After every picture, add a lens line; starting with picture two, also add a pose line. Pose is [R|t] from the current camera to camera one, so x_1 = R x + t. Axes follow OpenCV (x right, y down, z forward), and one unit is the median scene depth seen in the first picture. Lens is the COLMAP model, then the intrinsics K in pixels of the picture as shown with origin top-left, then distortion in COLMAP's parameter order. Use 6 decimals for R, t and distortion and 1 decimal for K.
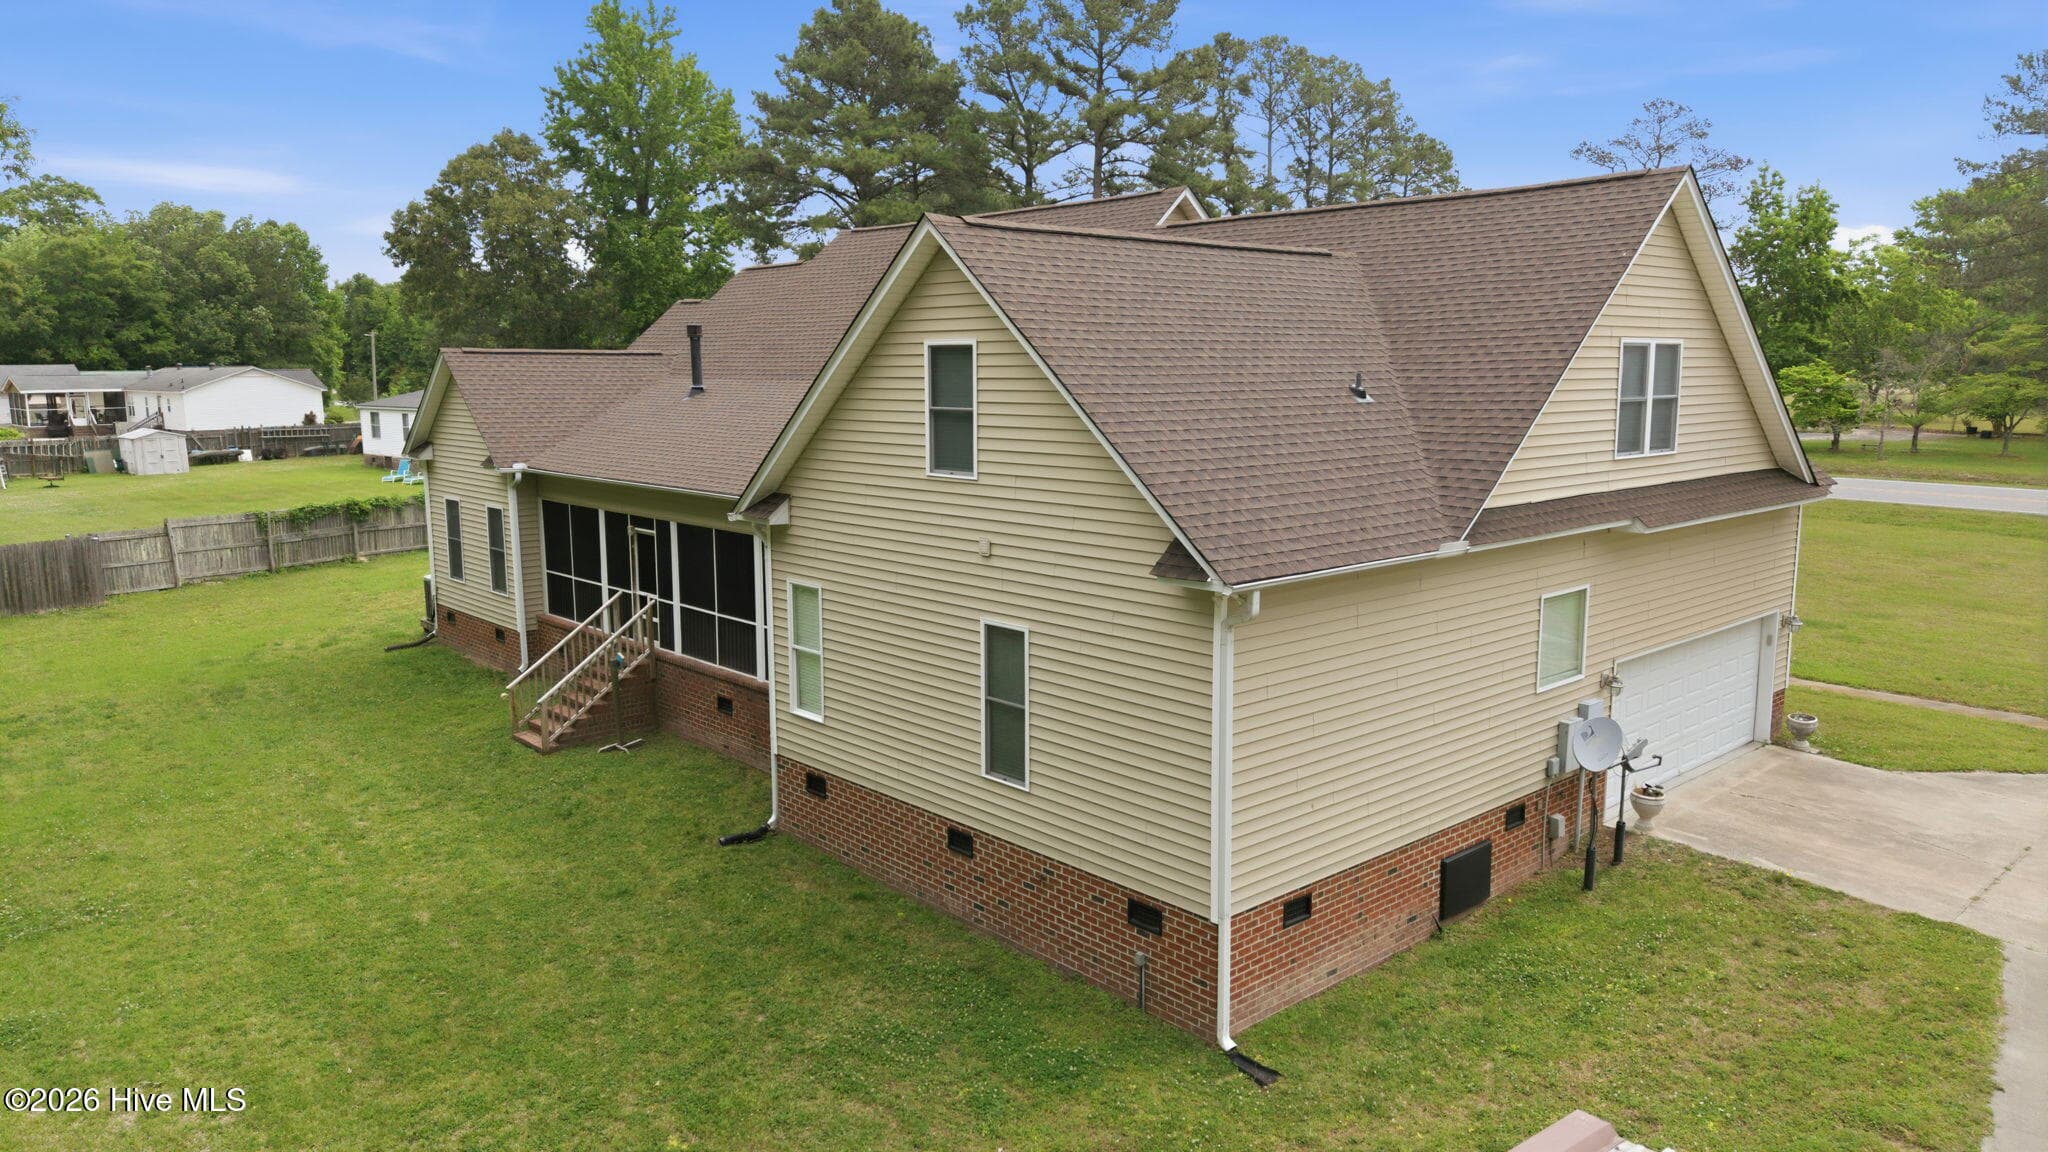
lens RADIAL K [[1402.0, 0, 1009.2], [0, 1402.0, 570.4], [0, 0, 1]] dist [0.034047, -0.003202]
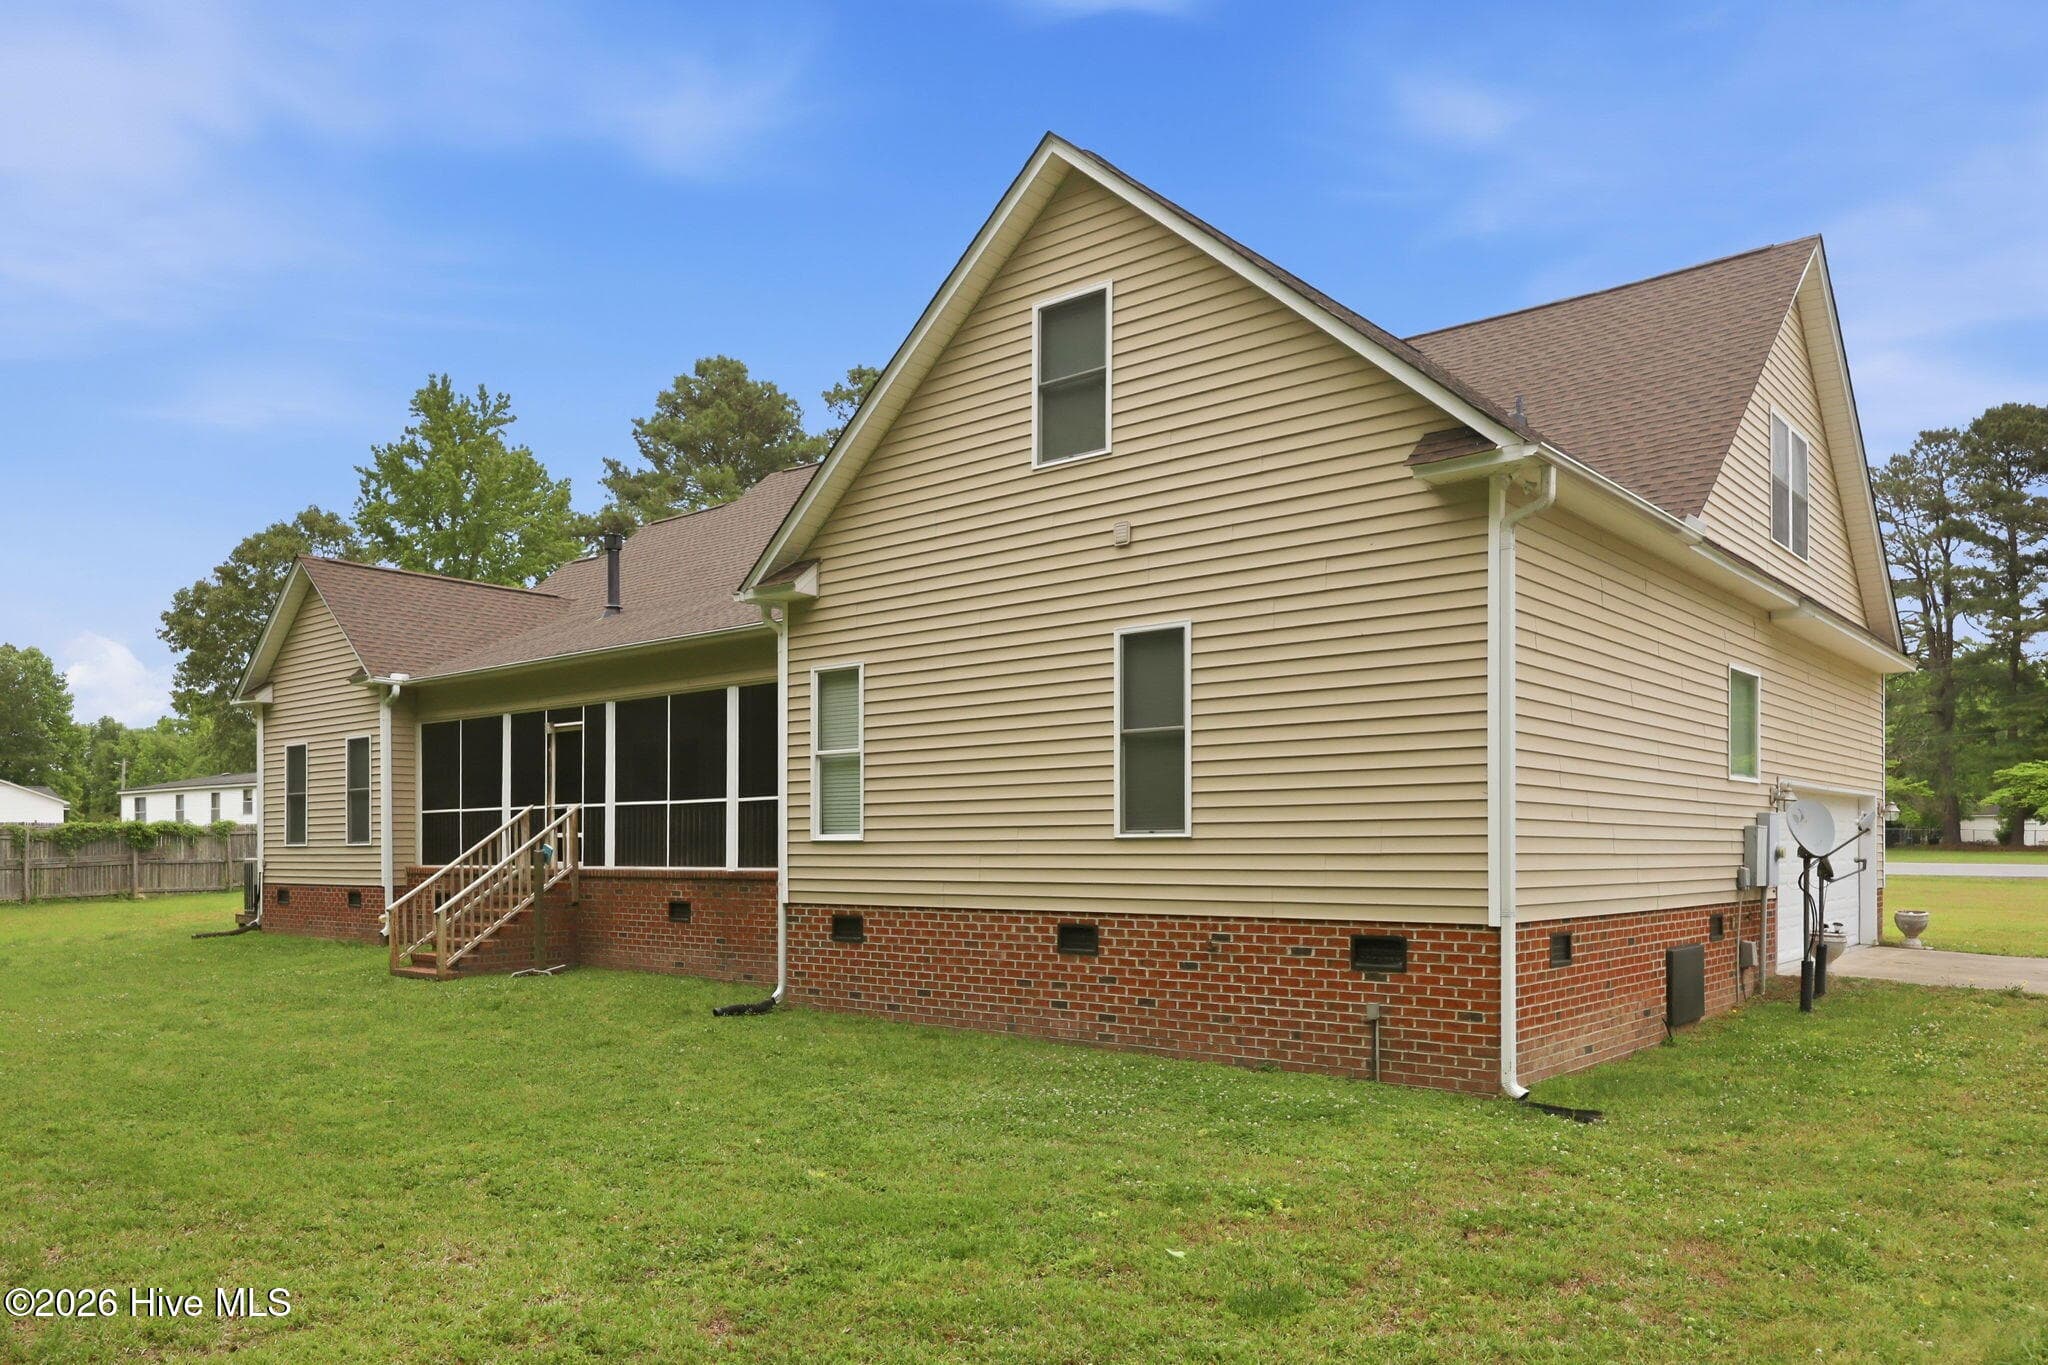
lens RADIAL K [[1471.4, 0, 1026.9], [0, 1471.4, 869.7], [0, 0, 1]] dist [-0.026228, 0.053231]
pose [[0.989644, 0.004726, 0.143464, -0.125543], [0.015341, 0.990252, -0.138443, 0.188795], [-0.142720, 0.139210, 0.979924, 0.149251]]
